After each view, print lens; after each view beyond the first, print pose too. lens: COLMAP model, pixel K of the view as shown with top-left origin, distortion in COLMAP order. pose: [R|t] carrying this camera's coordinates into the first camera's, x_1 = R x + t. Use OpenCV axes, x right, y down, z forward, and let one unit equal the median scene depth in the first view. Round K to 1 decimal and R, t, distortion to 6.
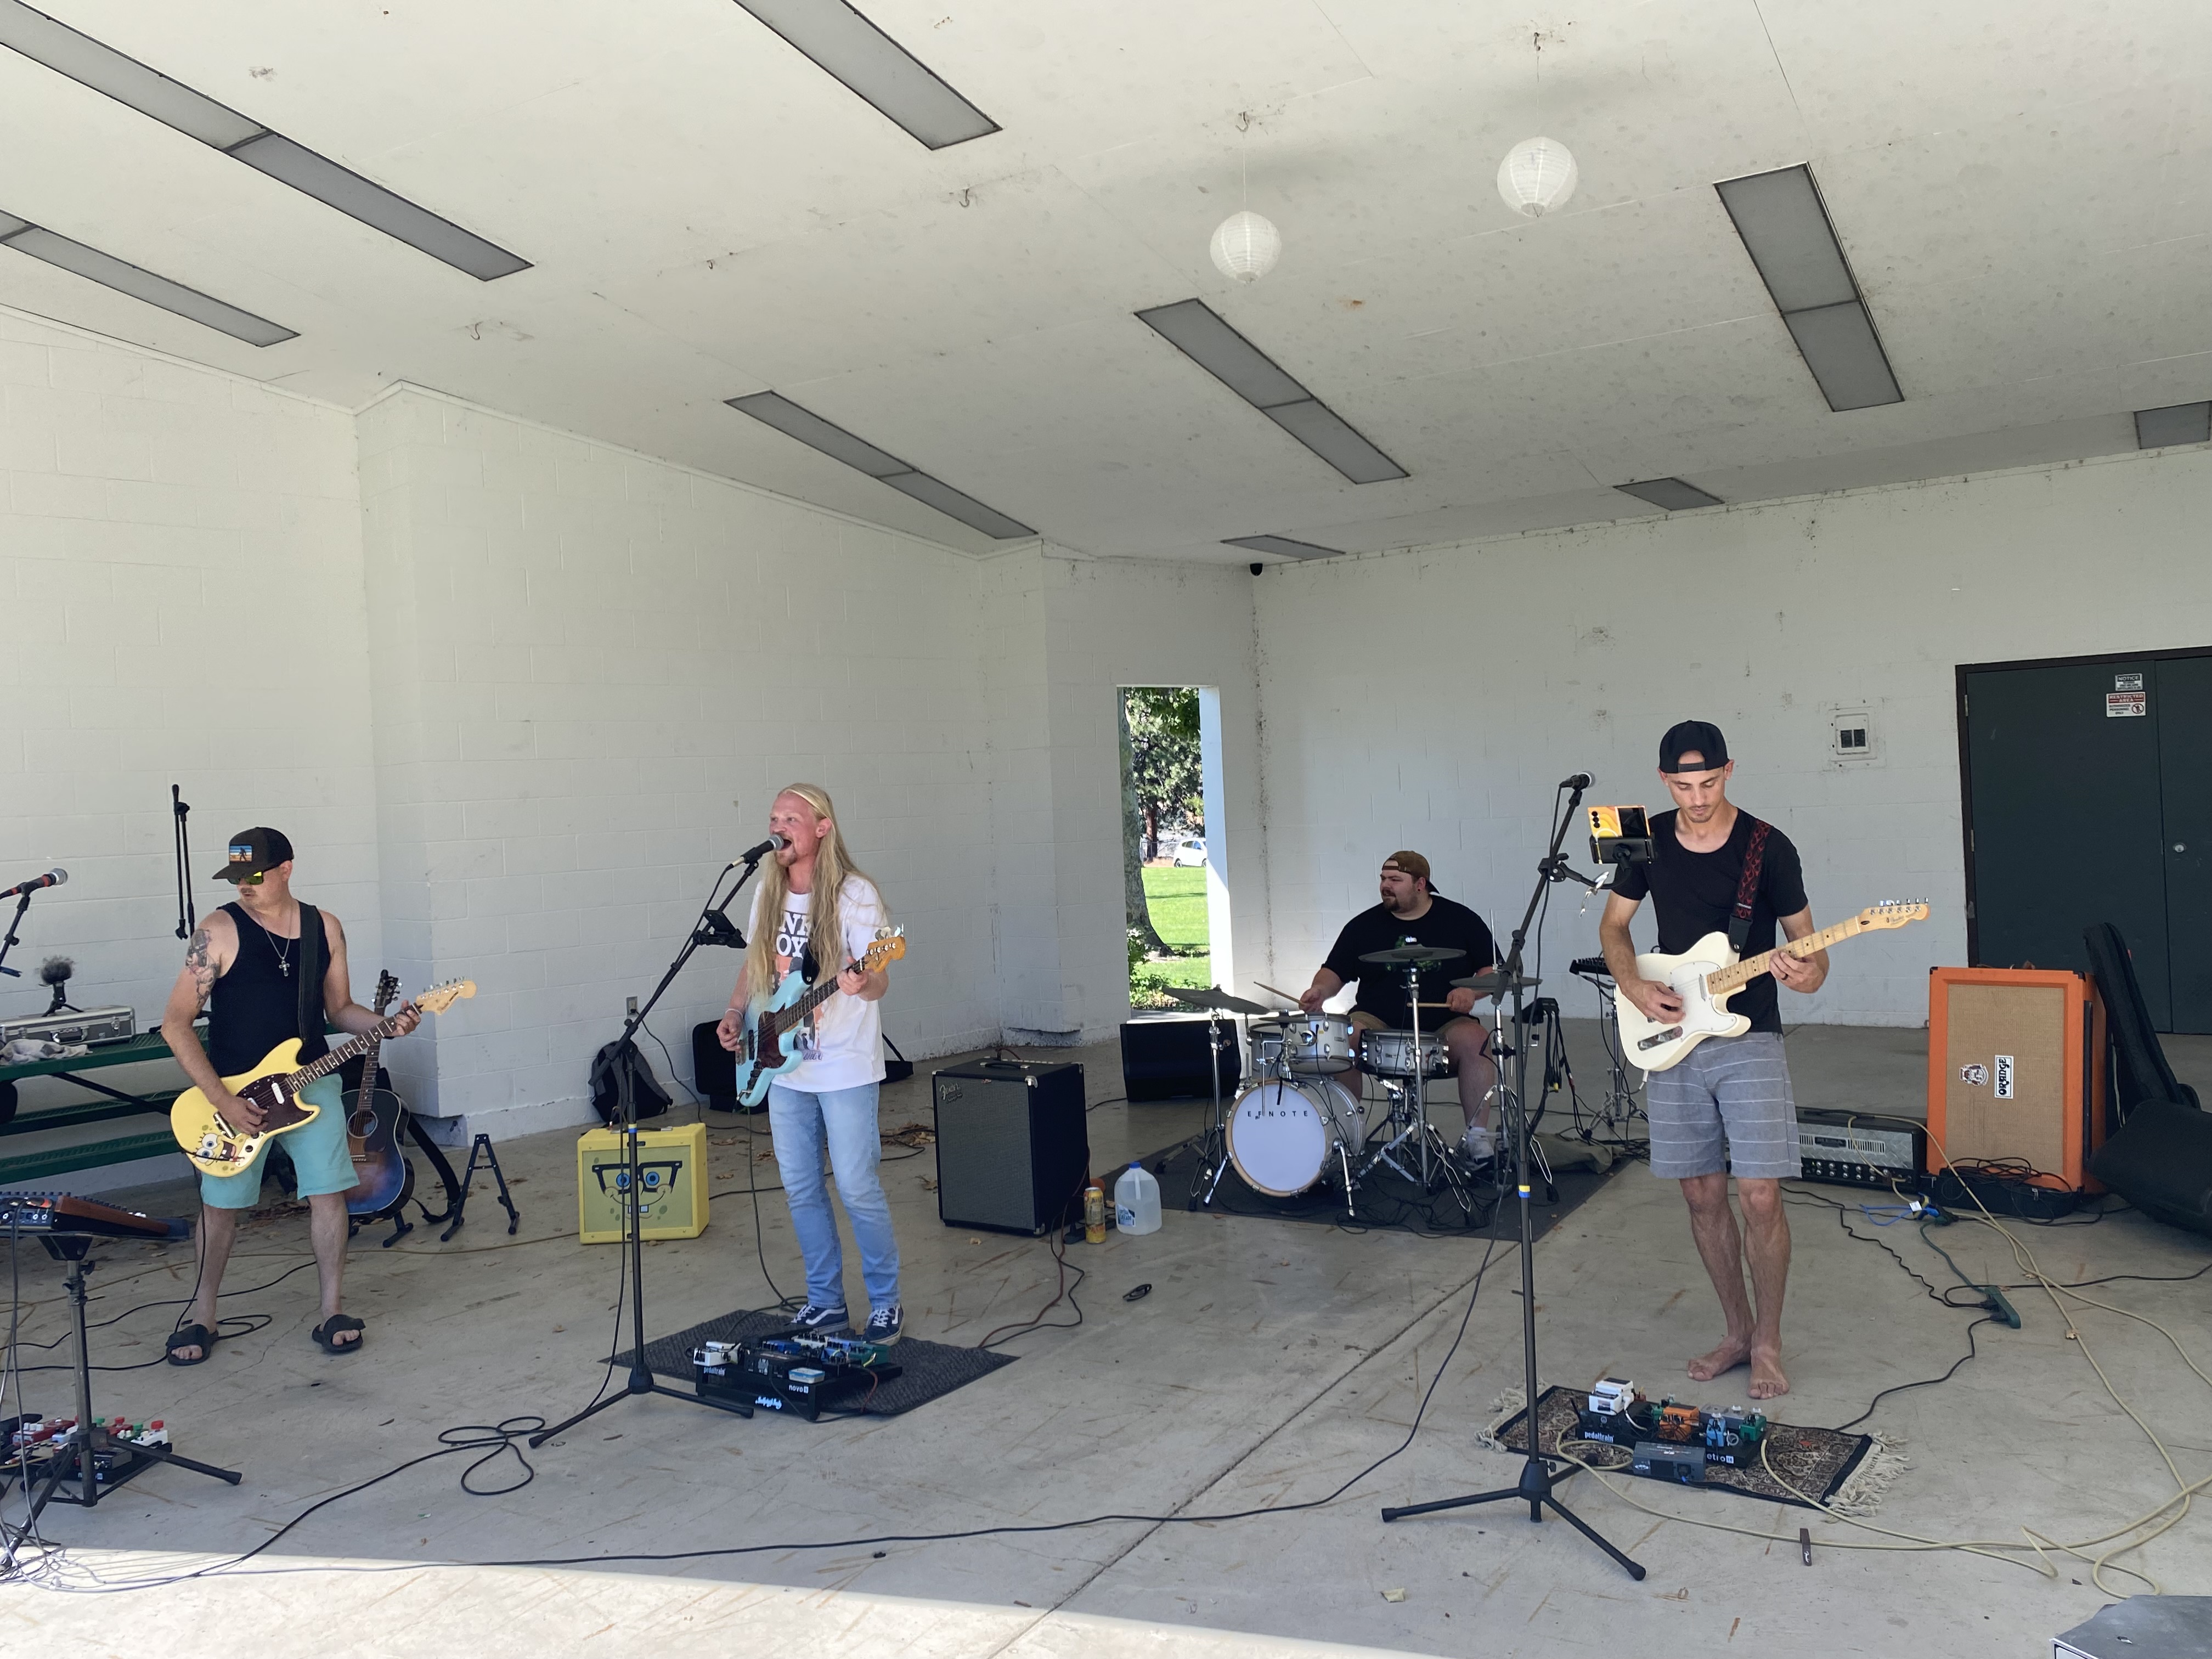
lens RADIAL K [[1739.8, 0, 1095.4], [0, 1739.8, 832.7], [0, 0, 1]] dist [0.011179, -0.000475]
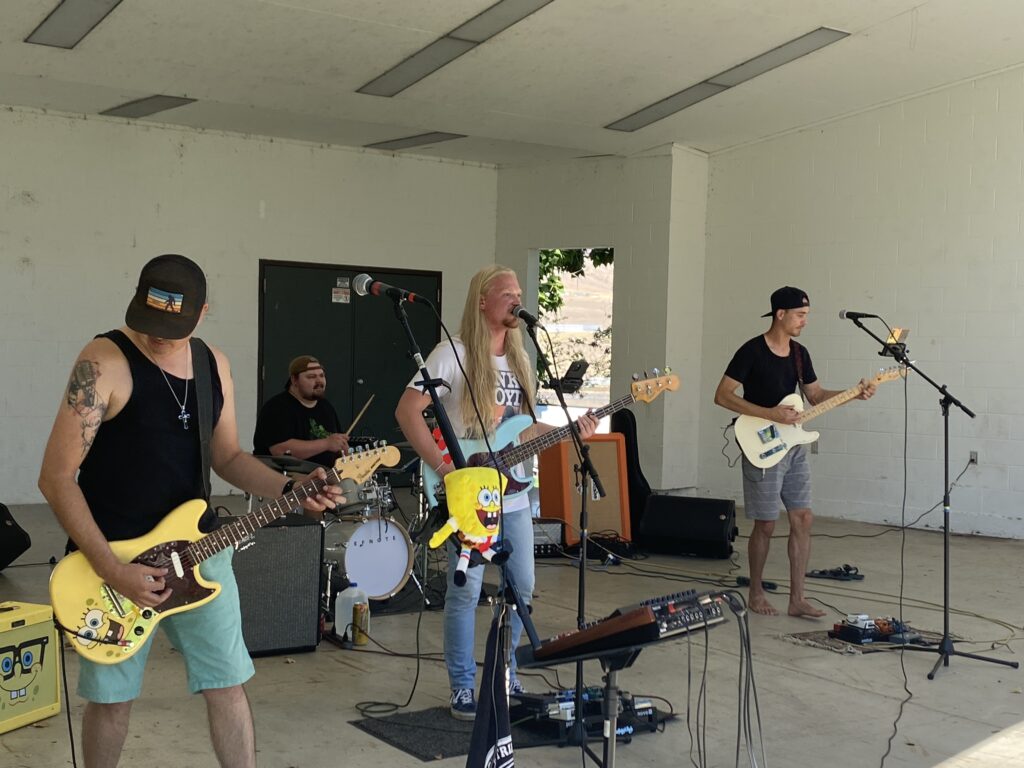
lens RADIAL K [[1419.2, 0, 511.6], [0, 1419.2, 435.3], [0, 0, 1]] dist [0.074637, -0.001681]
pose [[0.360496, 0.002178, 0.932758, -1.120742], [-0.024390, 0.999677, 0.007092, 0.084843], [-0.932442, -0.025306, 0.360433, 0.618214]]
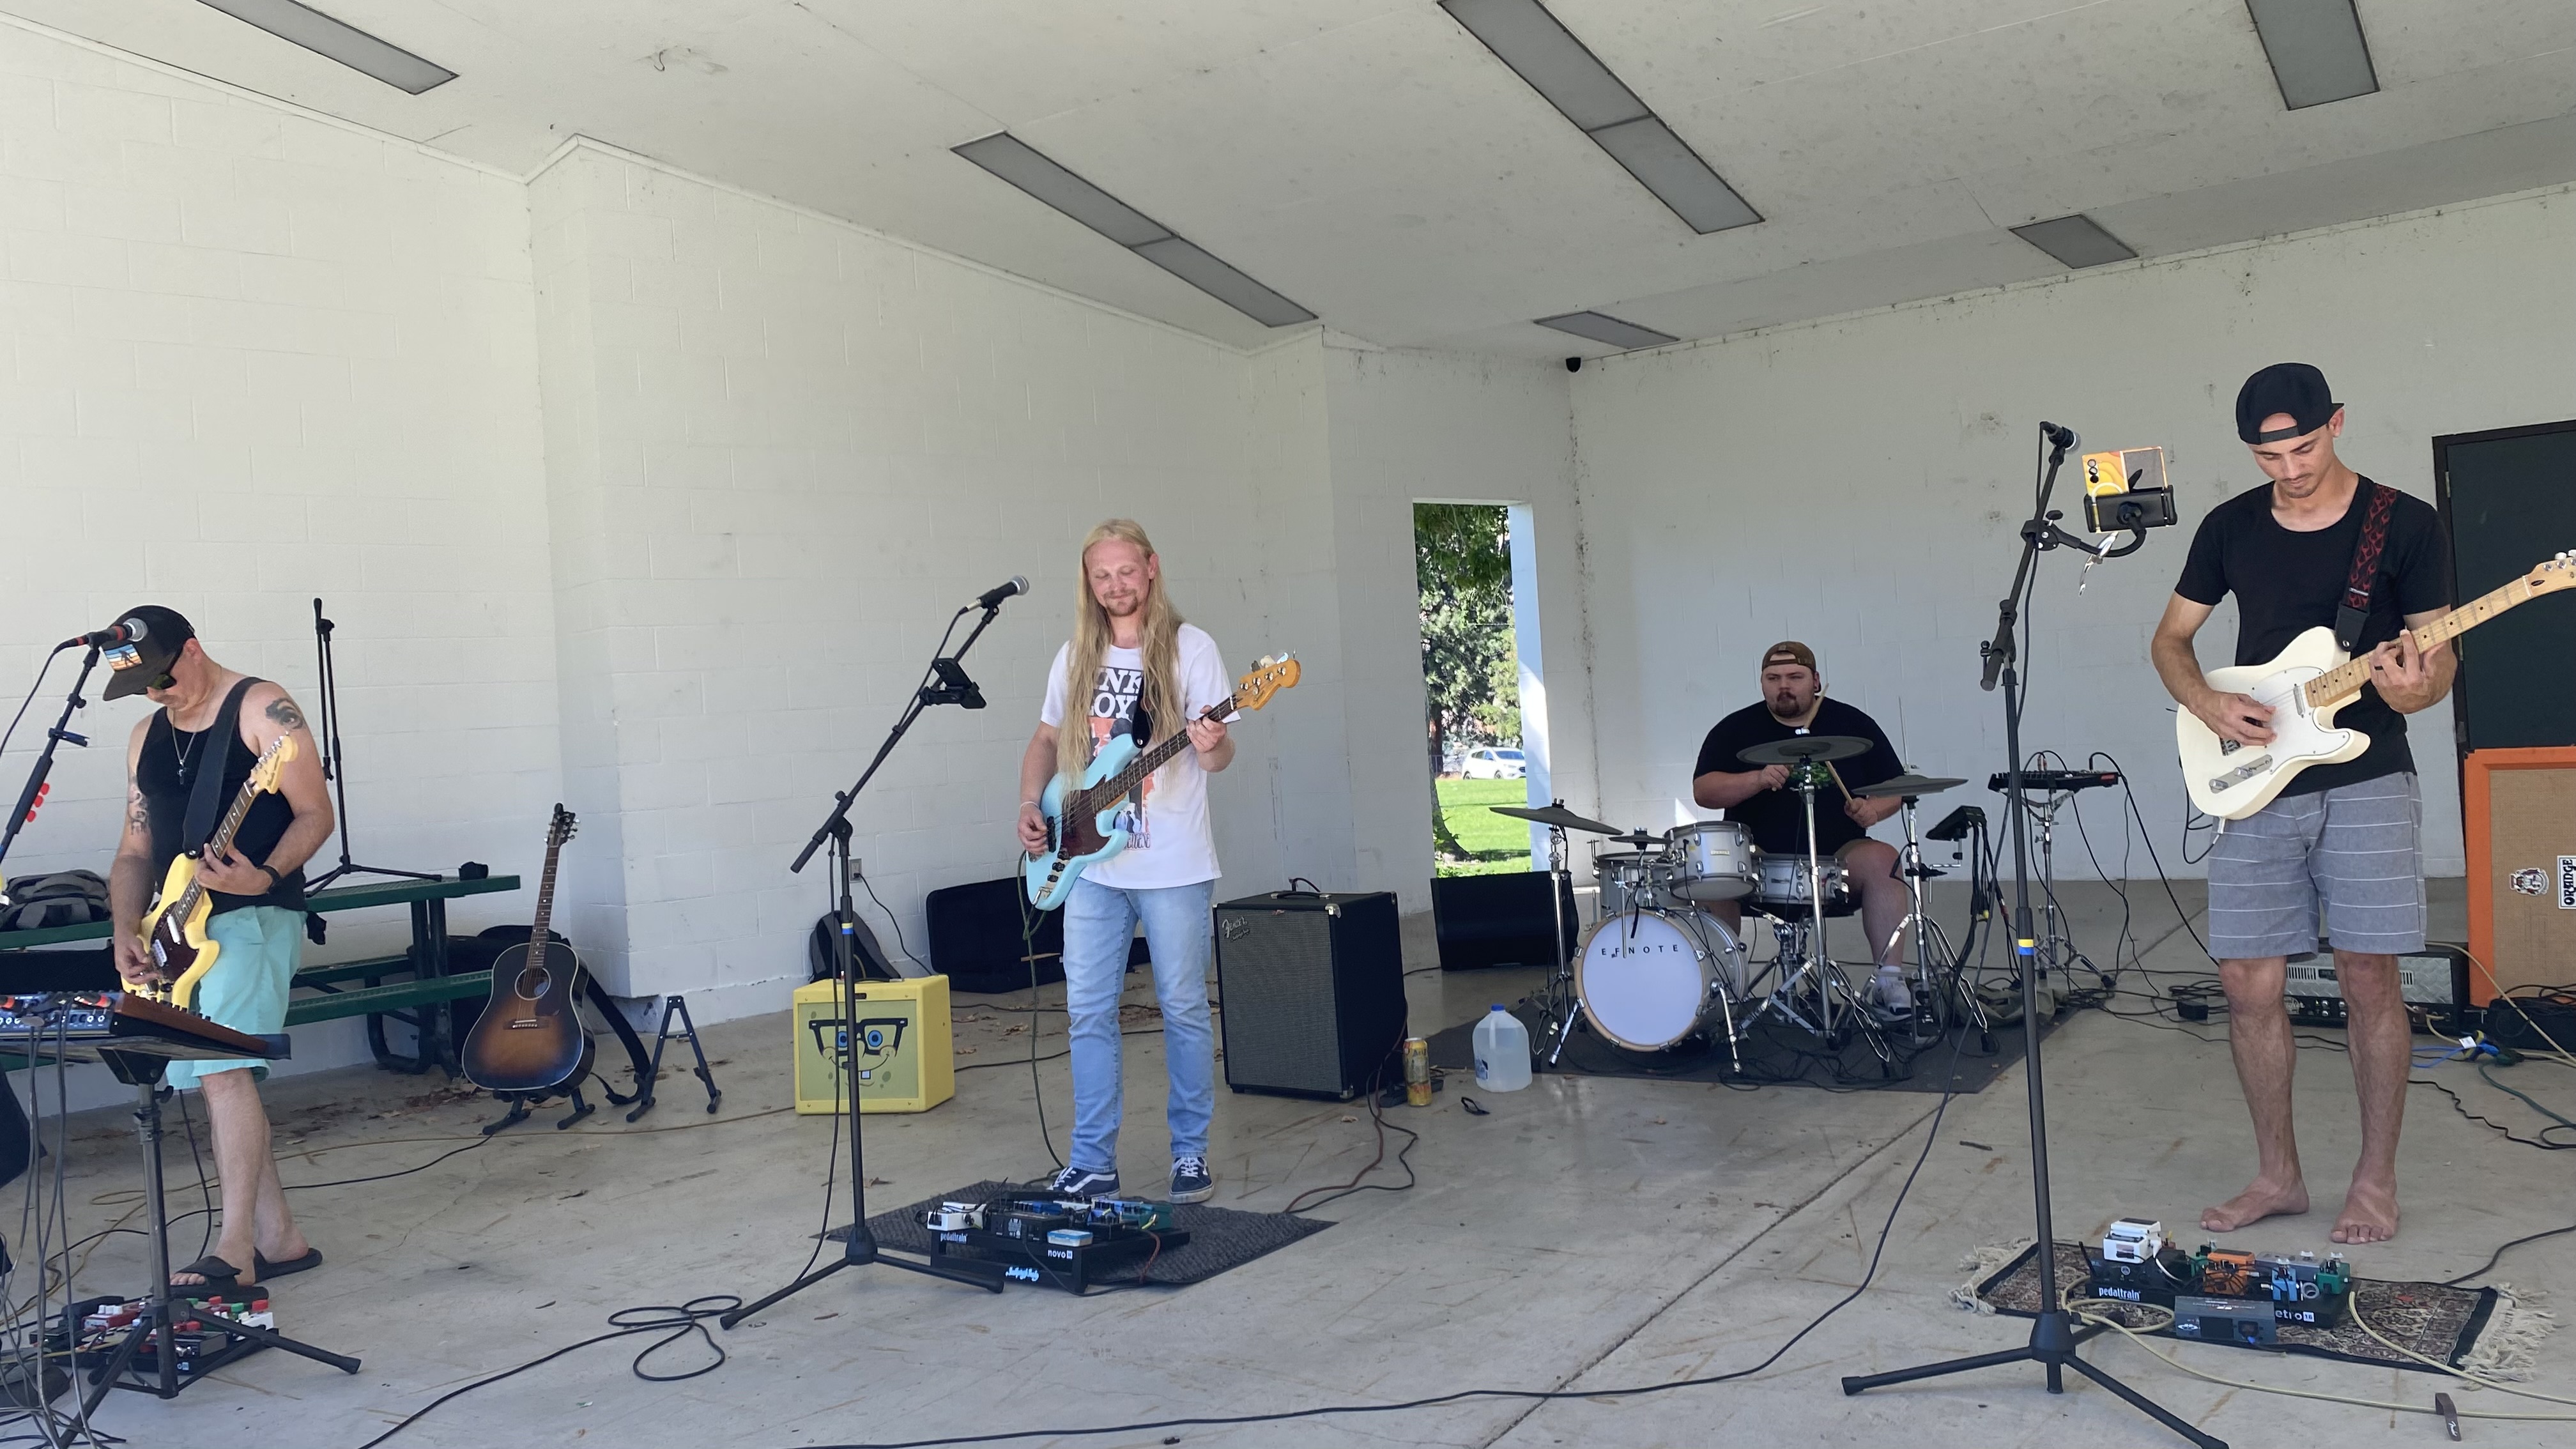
lens RADIAL K [[1918.8, 0, 1288.0], [0, 1918.8, 724.5], [0, 0, 1]] dist [0.015503, -0.003581]
pose [[0.998950, -0.019144, -0.041631, -0.024837], [0.018248, 0.999595, -0.021815, 0.092851], [0.042032, 0.021033, 0.998895, 0.123483]]
